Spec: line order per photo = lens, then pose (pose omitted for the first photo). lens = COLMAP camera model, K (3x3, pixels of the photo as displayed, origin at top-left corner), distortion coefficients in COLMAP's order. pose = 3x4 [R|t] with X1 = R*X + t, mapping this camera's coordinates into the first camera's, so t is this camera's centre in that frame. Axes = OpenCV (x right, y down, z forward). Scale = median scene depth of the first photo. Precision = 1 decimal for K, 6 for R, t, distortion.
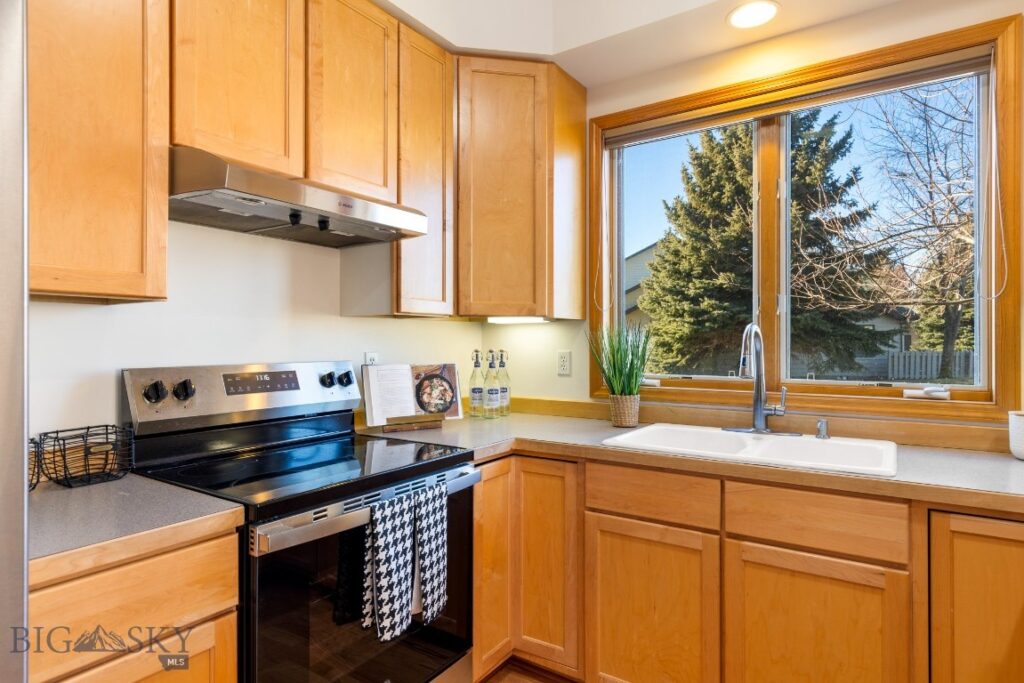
lens RADIAL K [[569.3, 0, 511.5], [0, 569.3, 339.9], [0, 0, 1]] dist [0.008514, -0.001844]
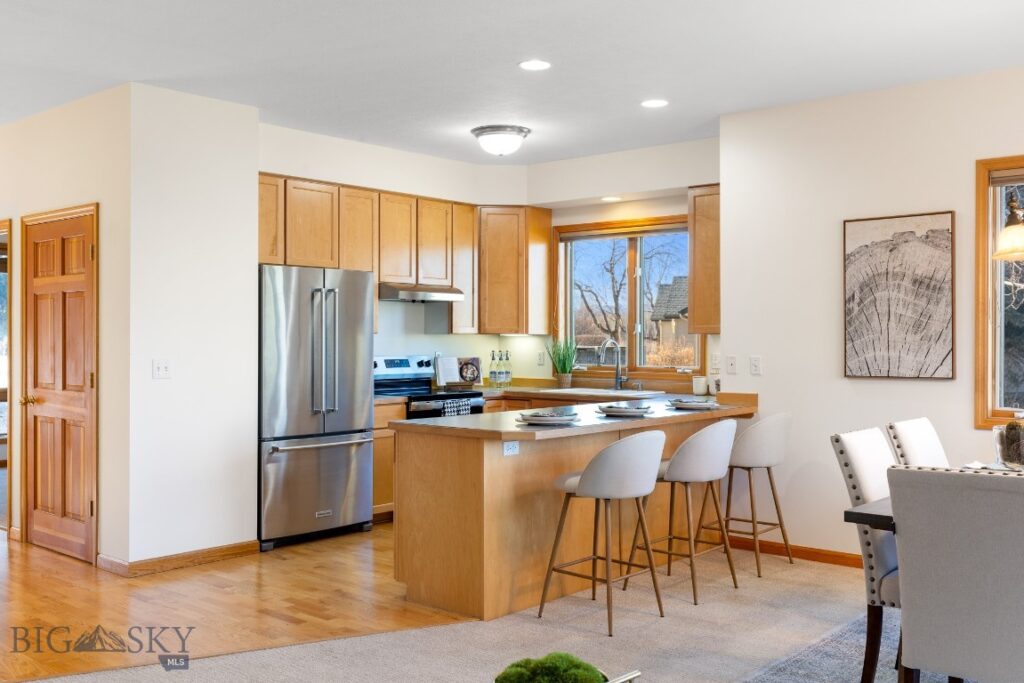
lens RADIAL K [[1009.7, 0, 511.2], [0, 1009.7, 340.0], [0, 0, 1]] dist [0.006210, 0.000000]
pose [[0.991920, 0.003909, -0.126804, 0.492268], [-0.003248, 0.999980, 0.005420, -0.041558], [0.126823, -0.004964, 0.991913, -2.668342]]
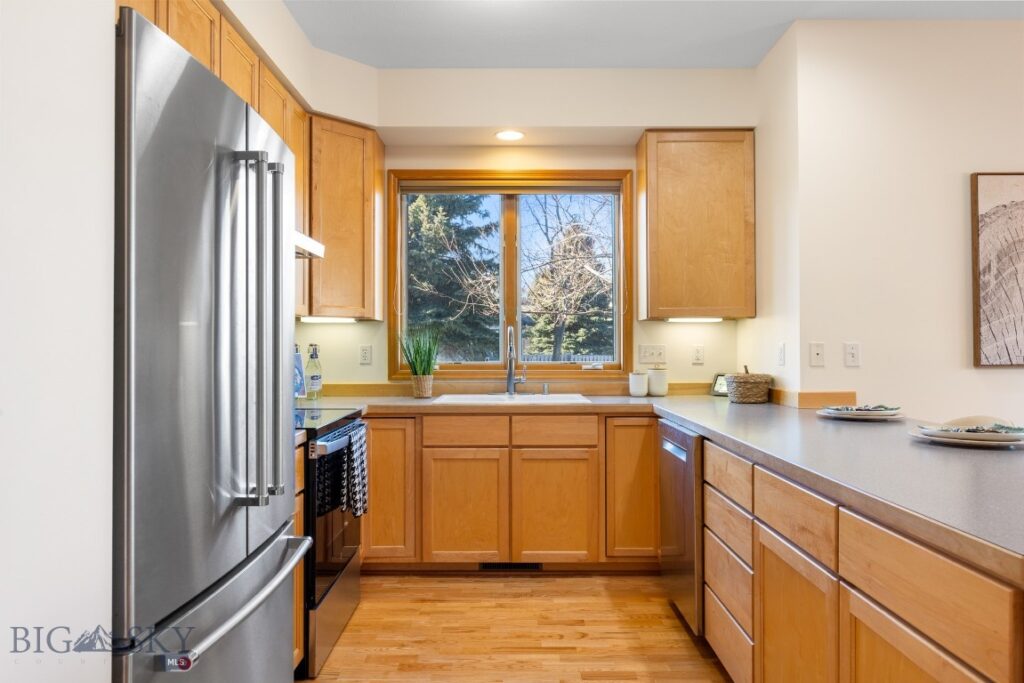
lens RADIAL K [[685.9, 0, 513.1], [0, 685.9, 342.3], [0, 0, 1]] dist [-0.006676, -0.002024]
pose [[0.824822, 0.003162, 0.565384, -0.611979], [-0.000877, 0.999990, -0.004313, 0.023247], [-0.565392, 0.003061, 0.824817, -0.553911]]
